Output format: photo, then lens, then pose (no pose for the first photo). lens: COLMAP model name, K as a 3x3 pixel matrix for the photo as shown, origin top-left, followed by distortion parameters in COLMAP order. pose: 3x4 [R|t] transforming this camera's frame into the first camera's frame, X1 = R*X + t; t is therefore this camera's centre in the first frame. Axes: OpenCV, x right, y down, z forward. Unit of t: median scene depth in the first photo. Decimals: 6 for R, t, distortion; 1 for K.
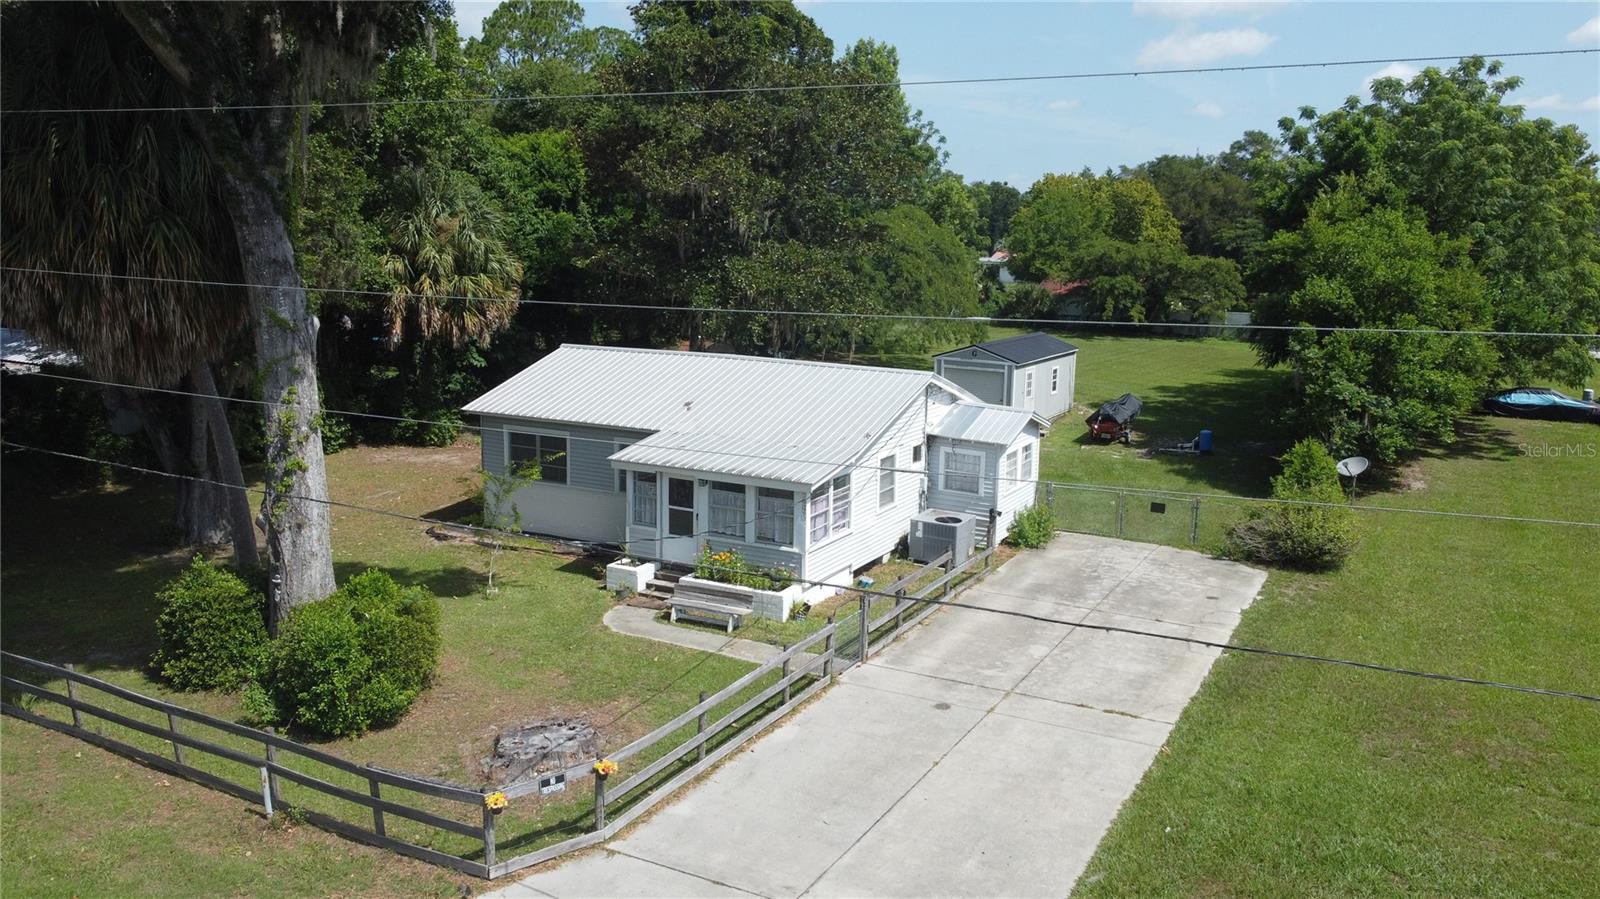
lens RADIAL K [[1213.8, 0, 800.0], [0, 1213.8, 449.5], [0, 0, 1]] dist [0.004536, -0.008300]
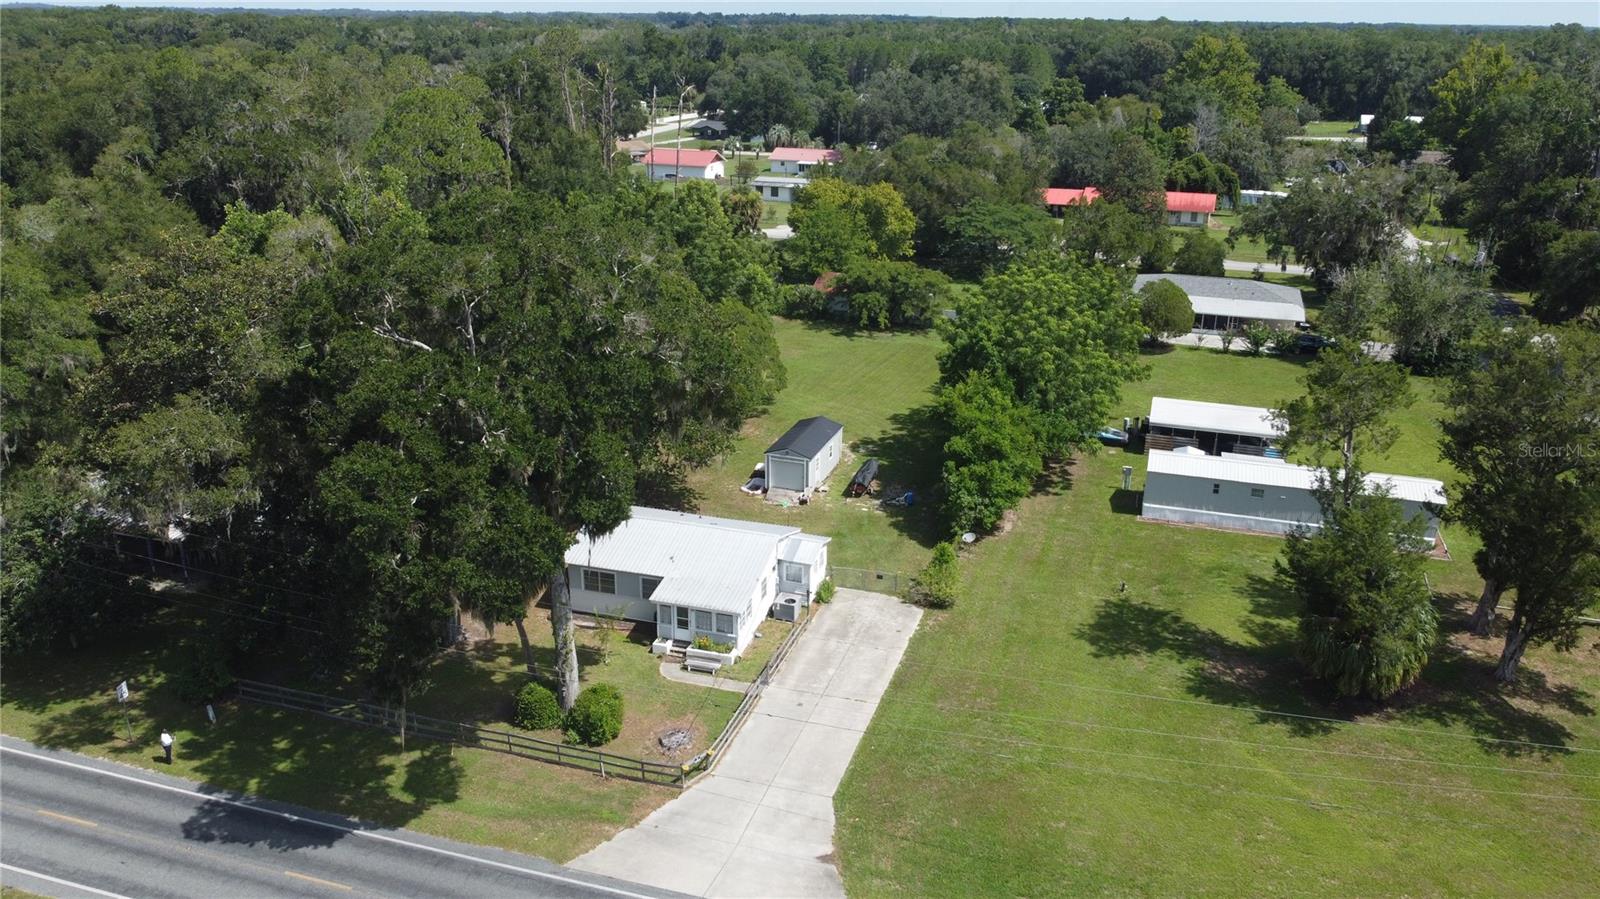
lens RADIAL K [[1213.8, 0, 800.0], [0, 1213.8, 449.5], [0, 0, 1]] dist [0.004536, -0.008300]
pose [[0.982185, -0.073193, 0.173075, -0.273543], [0.043217, 0.984321, 0.171012, -0.712572], [-0.182878, -0.160486, 0.969948, -1.376357]]
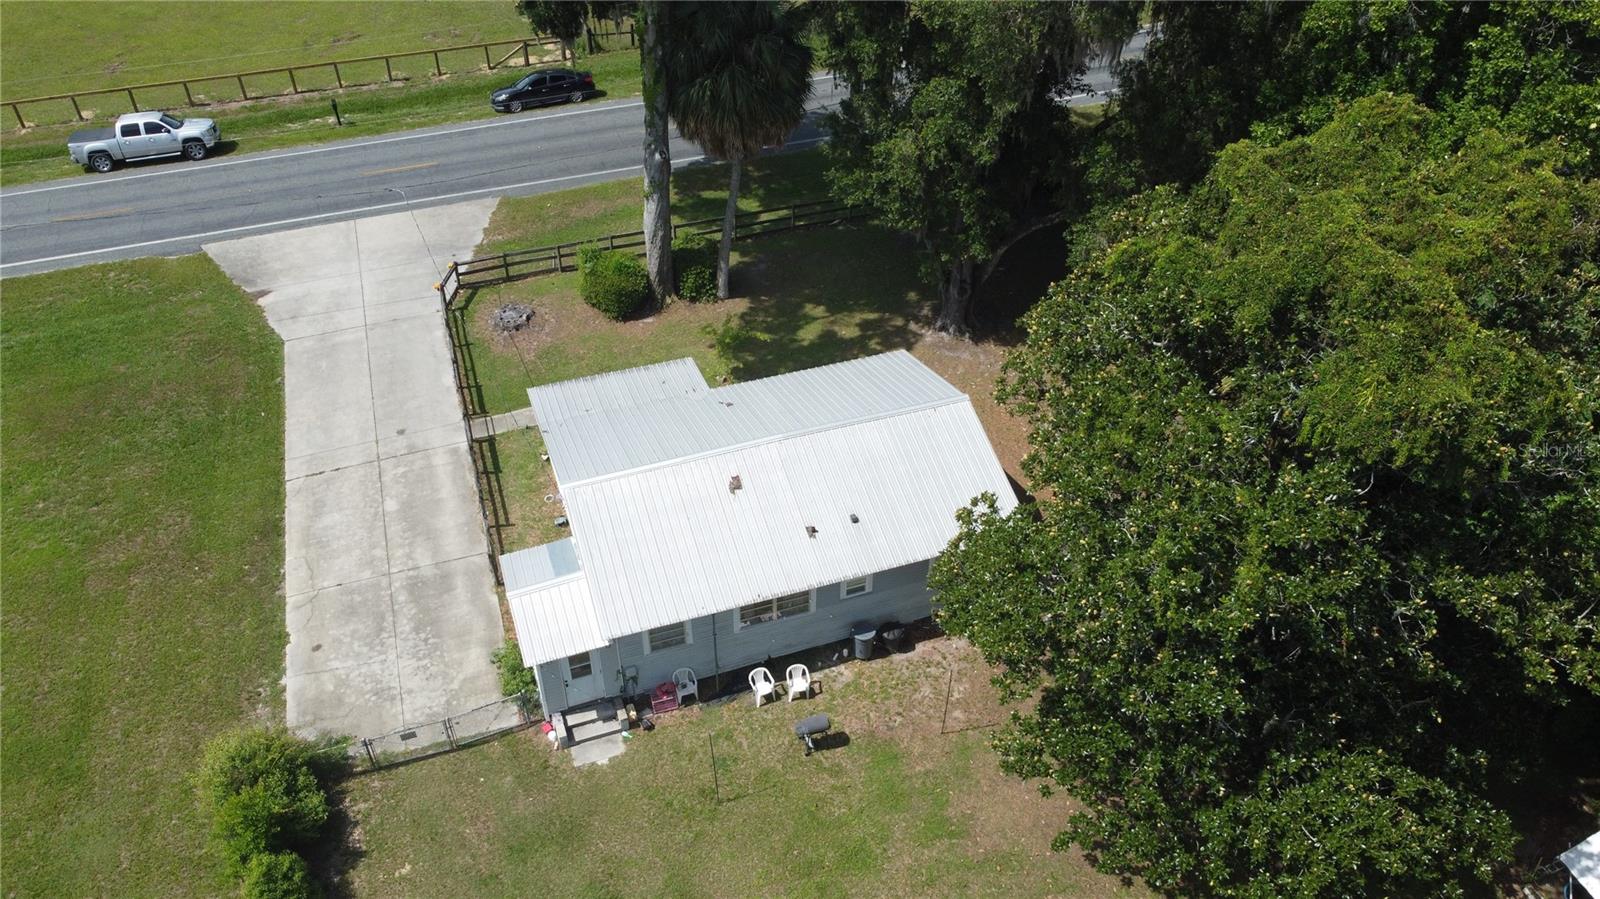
lens RADIAL K [[1213.8, 0, 800.0], [0, 1213.8, 449.5], [0, 0, 1]] dist [0.004536, -0.008300]
pose [[-0.682171, 0.464957, -0.564321, 0.640753], [-0.142329, 0.672581, 0.726207, -1.028368], [0.717207, 0.575717, -0.392638, 1.815369]]
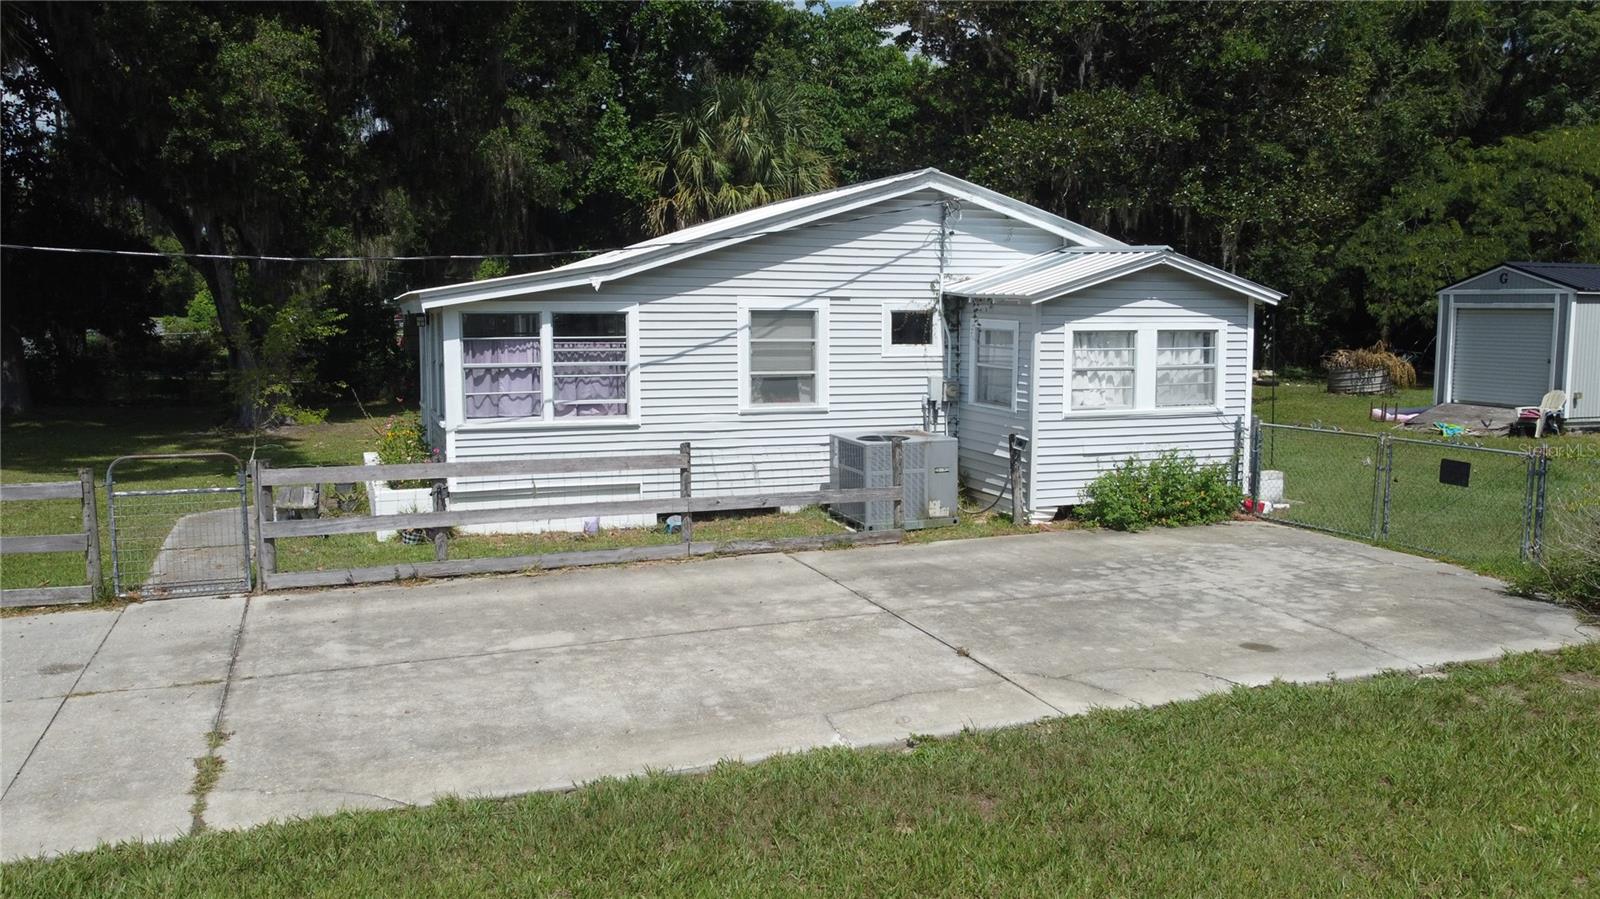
lens RADIAL K [[1213.8, 0, 800.0], [0, 1213.8, 449.5], [0, 0, 1]] dist [0.004536, -0.008300]
pose [[0.755673, 0.059030, -0.652283, 0.491758], [-0.105443, 0.993904, -0.032211, 0.095544], [0.646405, 0.093120, 0.757291, 0.676784]]
